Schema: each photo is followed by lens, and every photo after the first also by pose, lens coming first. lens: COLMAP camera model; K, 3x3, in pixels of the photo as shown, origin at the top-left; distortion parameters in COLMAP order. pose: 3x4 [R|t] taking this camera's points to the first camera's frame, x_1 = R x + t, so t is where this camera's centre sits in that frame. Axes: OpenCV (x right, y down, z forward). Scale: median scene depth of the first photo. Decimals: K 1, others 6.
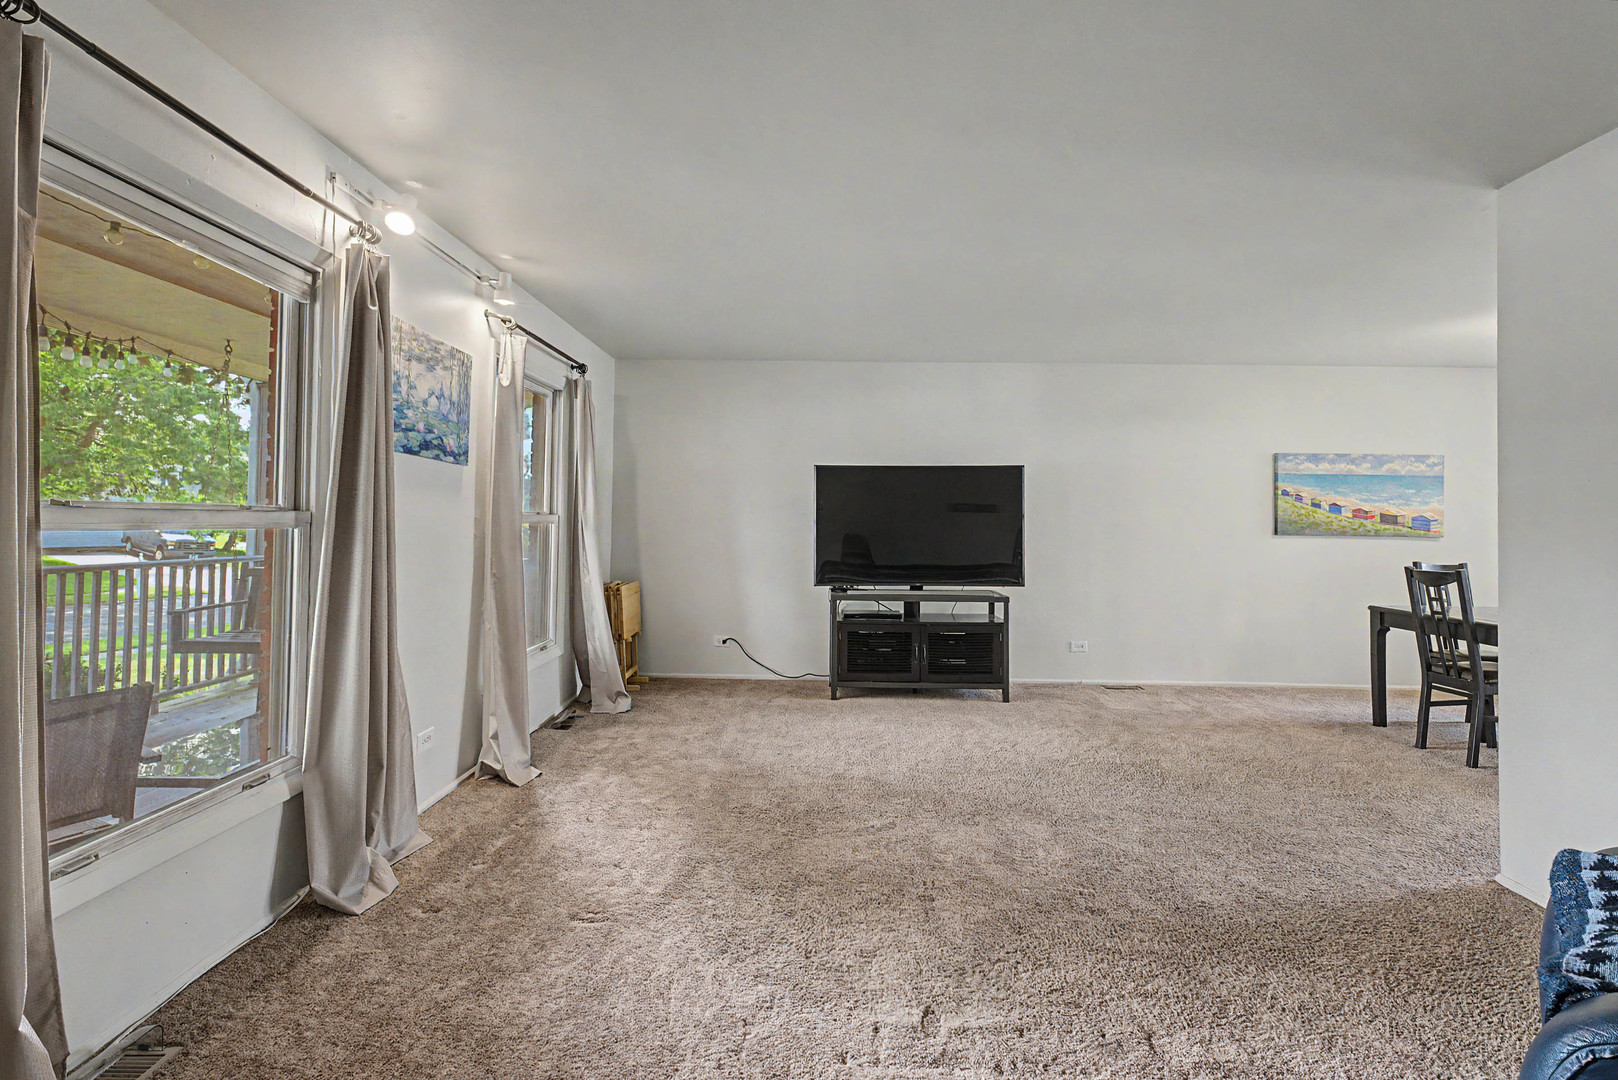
lens RADIAL K [[746.3, 0, 811.7], [0, 746.3, 502.2], [0, 0, 1]] dist [0.000613, -0.000209]
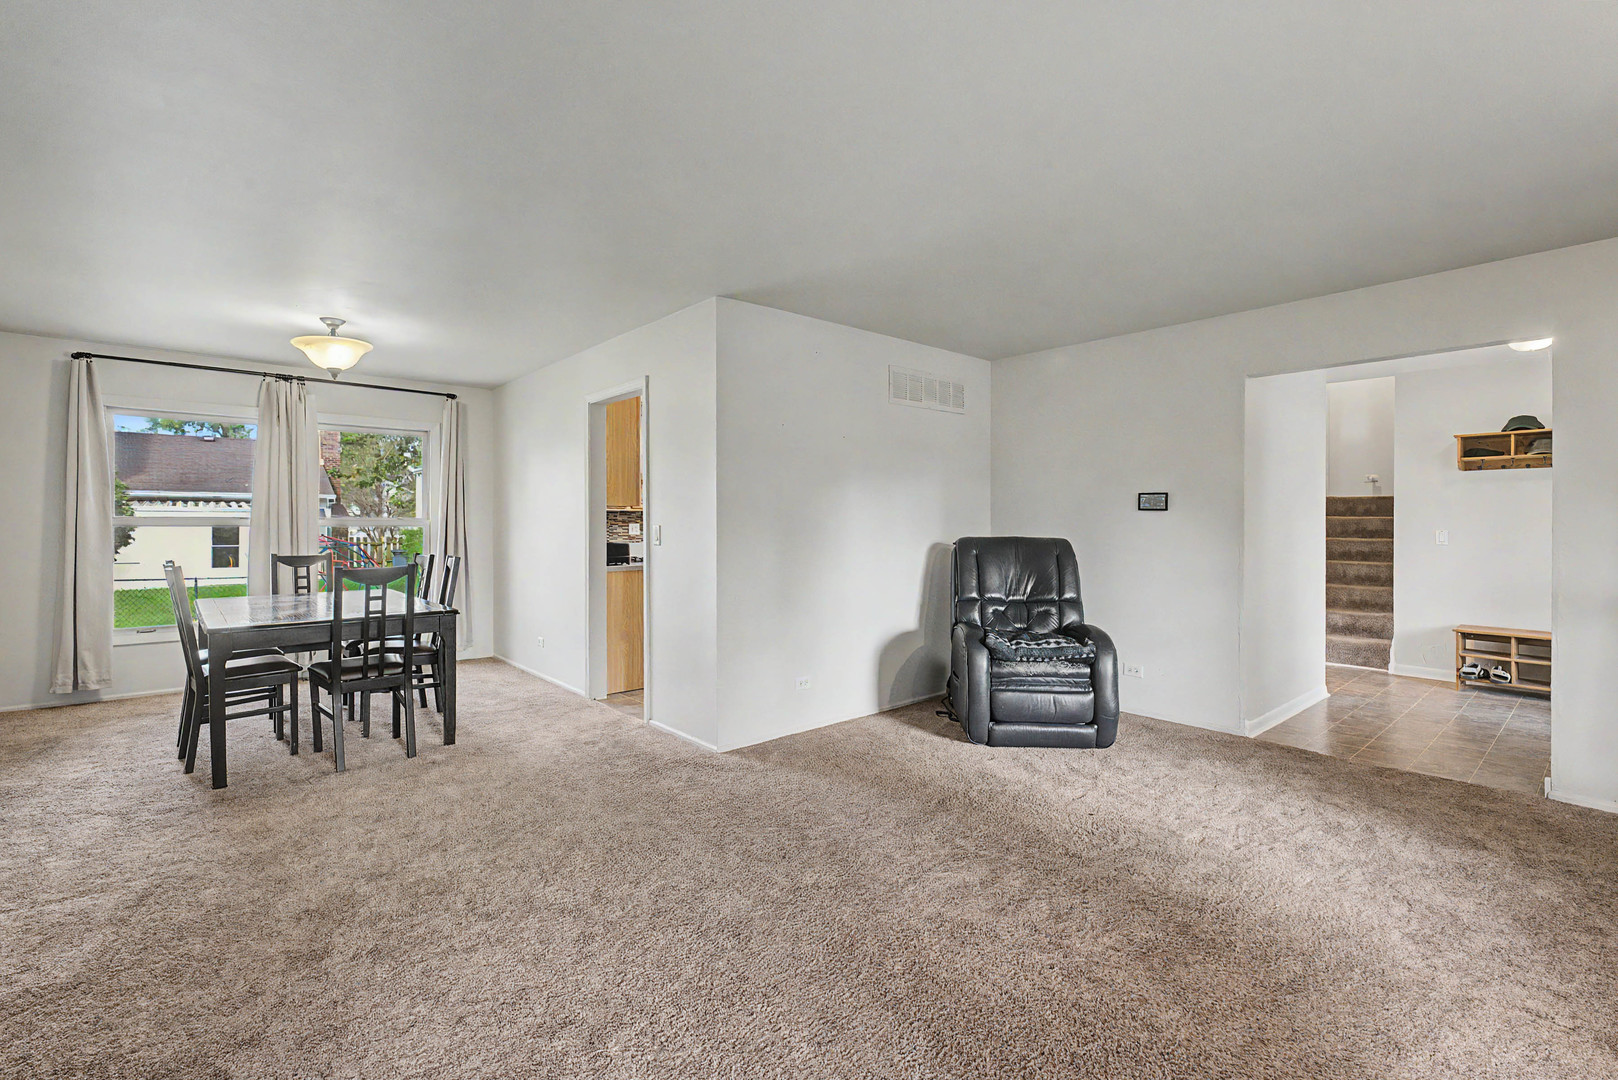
lens RADIAL K [[729.9, 0, 809.0], [0, 729.9, 540.0], [0, 0, 1]] dist [0.000956, 0.000140]
pose [[-0.652734, -0.036577, 0.756704, -0.153307], [-0.028459, 0.999313, 0.023756, 0.014526], [-0.757053, -0.006029, -0.653326, 0.872037]]
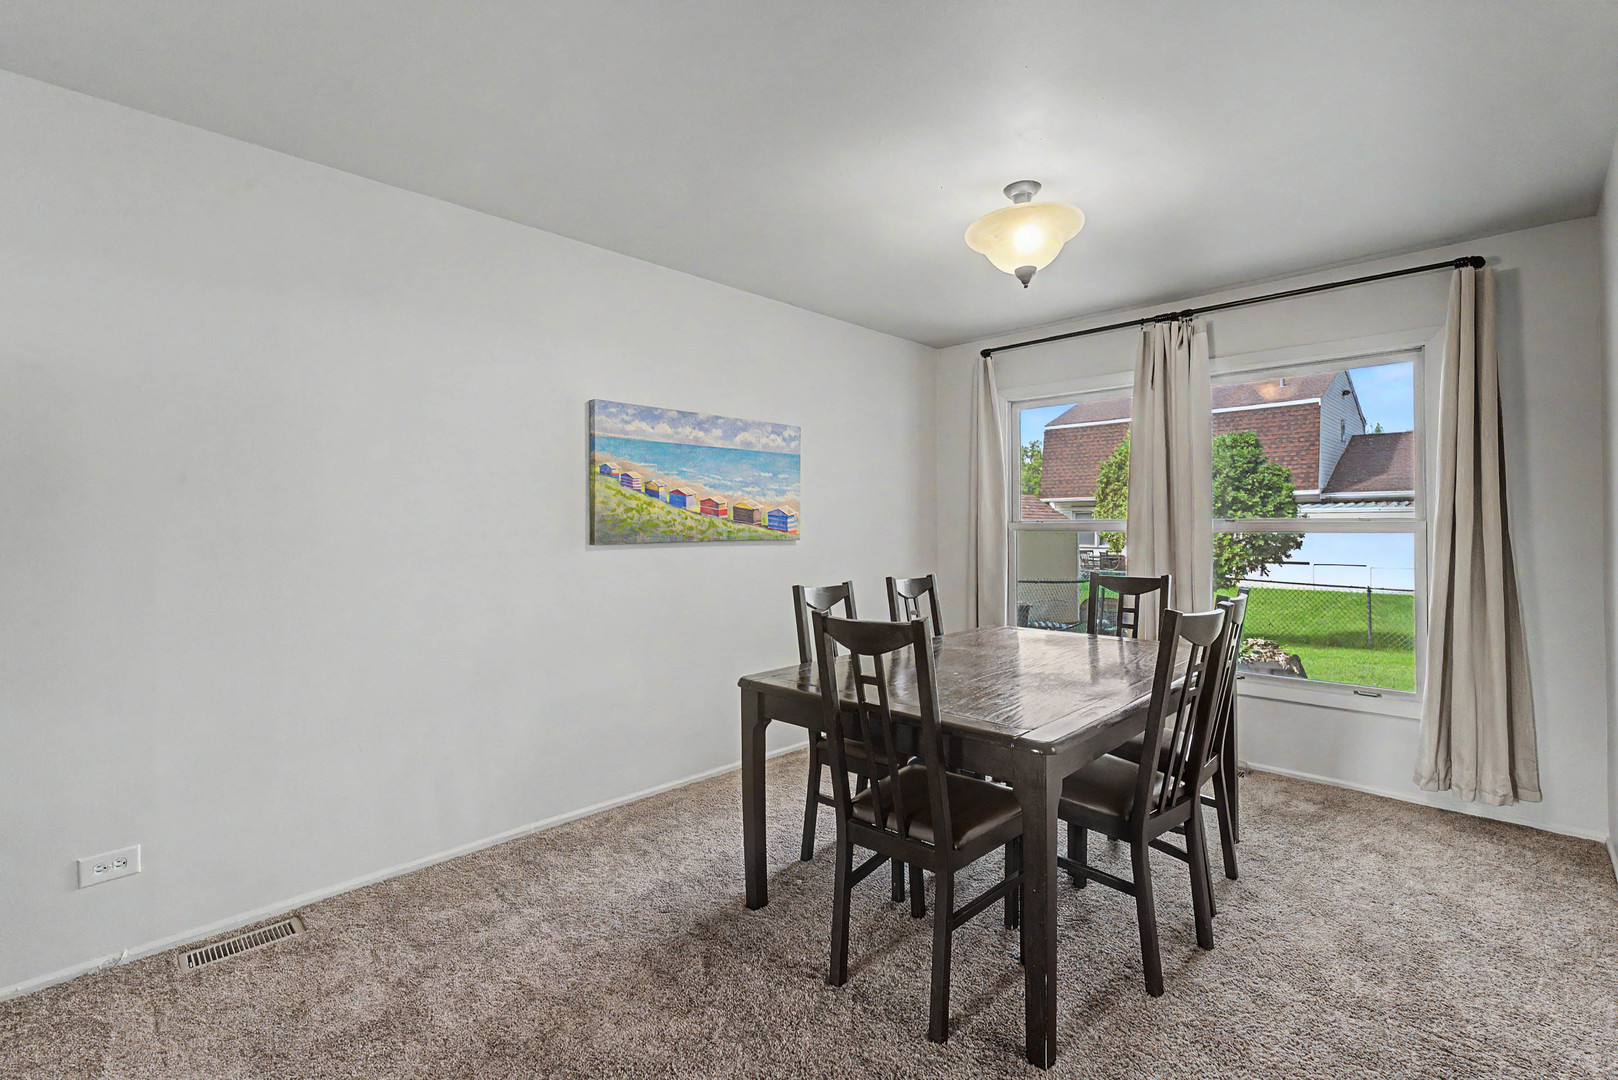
lens RADIAL K [[721.2, 0, 805.3], [0, 721.2, 529.4], [0, 0, 1]] dist [-0.001927, -0.000181]
pose [[0.691781, -0.021968, 0.721773, 0.353633], [-0.000812, 0.999513, 0.031200, 0.015686], [-0.722107, -0.022170, 0.691426, 0.526900]]
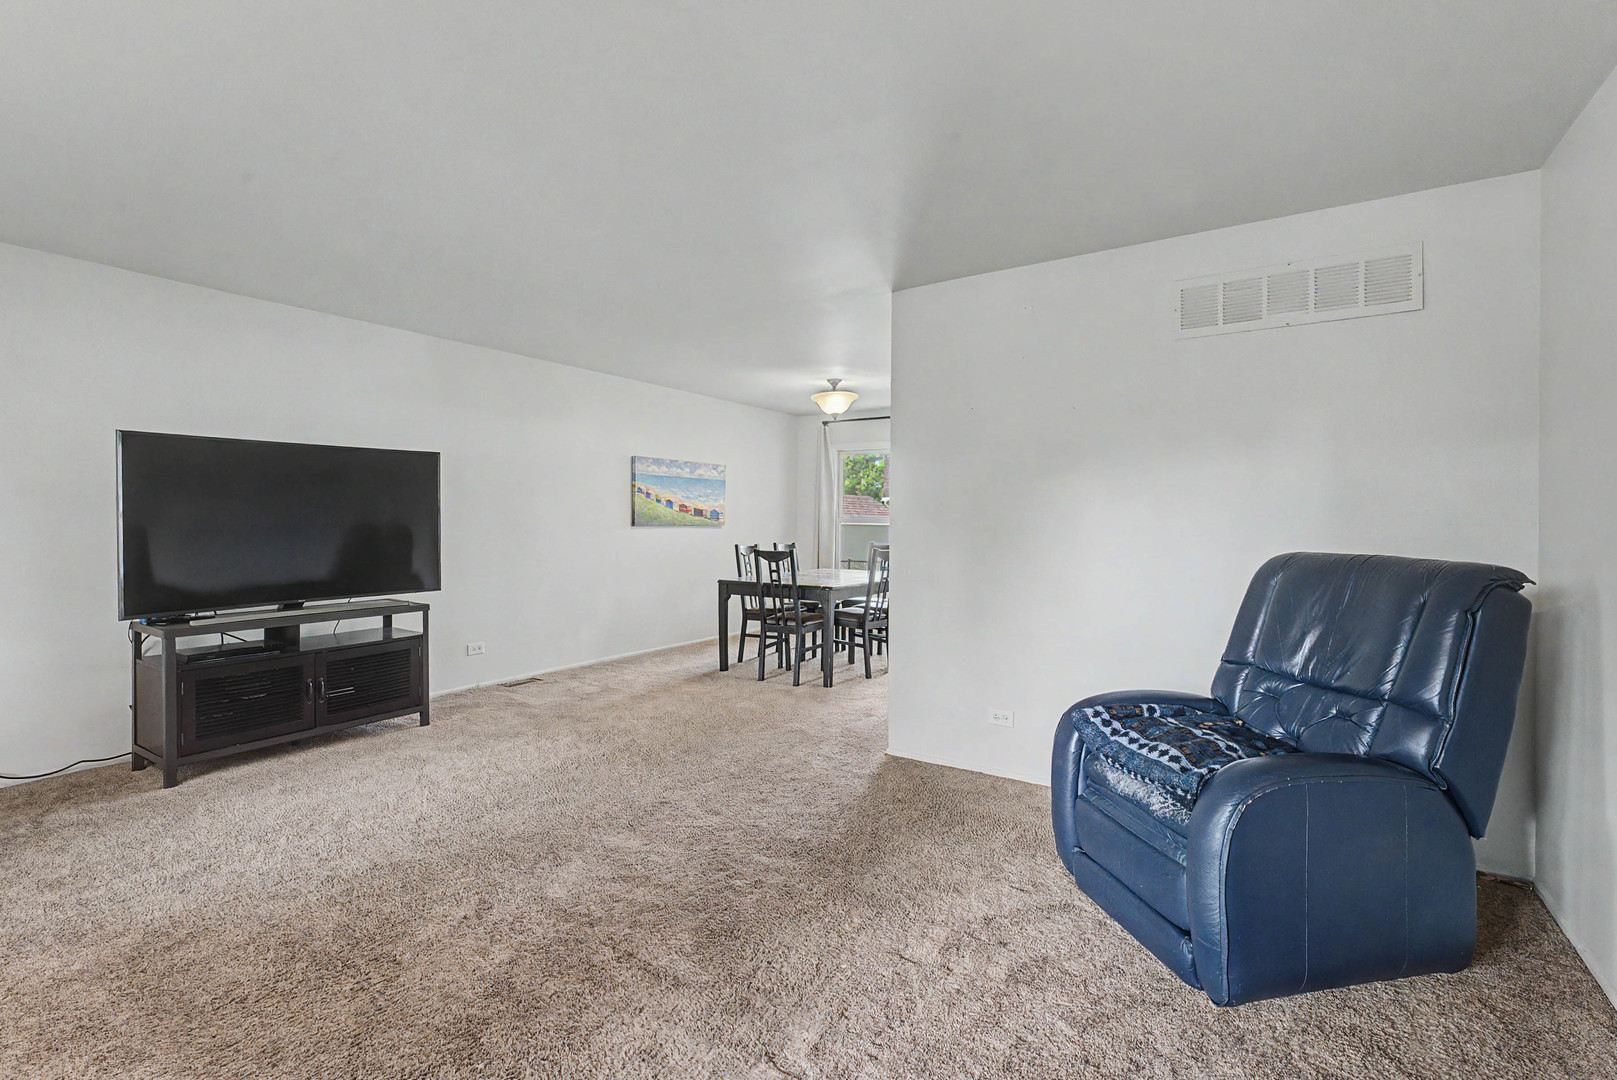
lens RADIAL K [[720.8, 0, 804.8], [0, 720.8, 529.5], [0, 0, 1]] dist [-0.001927, -0.000181]
pose [[0.541619, -0.023669, 0.840290, -0.185845], [-0.018373, 0.999031, 0.039983, -0.001047], [-0.840423, -0.037094, 0.540660, 0.172339]]
